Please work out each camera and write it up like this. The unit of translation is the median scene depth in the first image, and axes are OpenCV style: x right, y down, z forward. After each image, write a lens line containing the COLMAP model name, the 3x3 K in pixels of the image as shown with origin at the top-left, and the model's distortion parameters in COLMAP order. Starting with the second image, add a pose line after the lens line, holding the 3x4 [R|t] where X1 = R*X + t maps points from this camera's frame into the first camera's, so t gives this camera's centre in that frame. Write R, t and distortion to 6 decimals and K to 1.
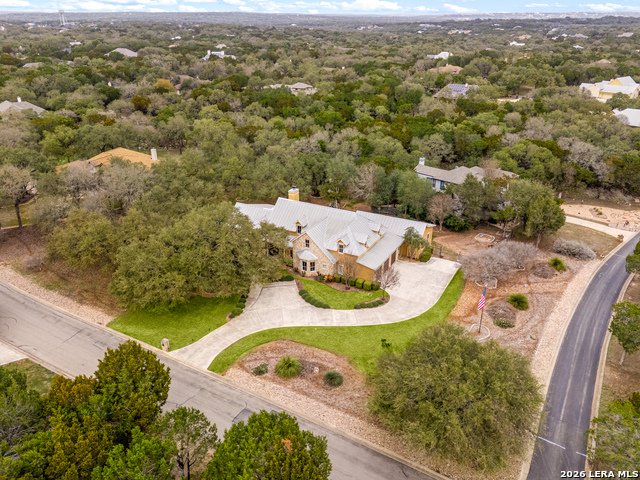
lens RADIAL K [[475.4, 0, 320.0], [0, 475.4, 240.0], [0, 0, 1]] dist [0.067774, -0.056481]
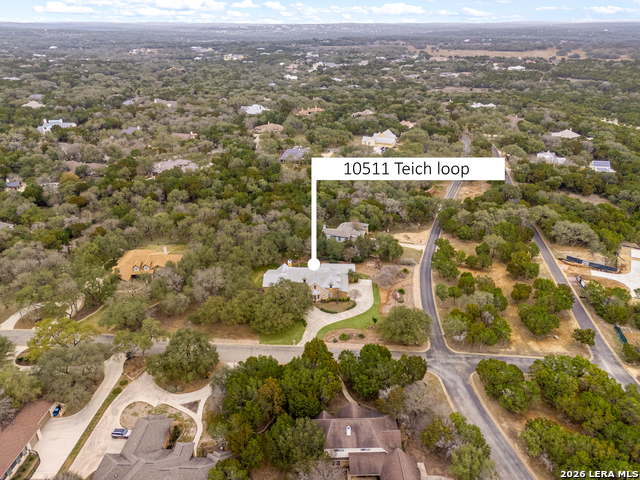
lens RADIAL K [[475.4, 0, 320.0], [0, 475.4, 240.0], [0, 0, 1]] dist [0.067774, -0.056481]
pose [[0.892822, -0.192300, 0.407295, -0.853814], [0.193083, 0.980382, 0.039626, -0.288281], [-0.406925, 0.043263, 0.912437, -1.019536]]
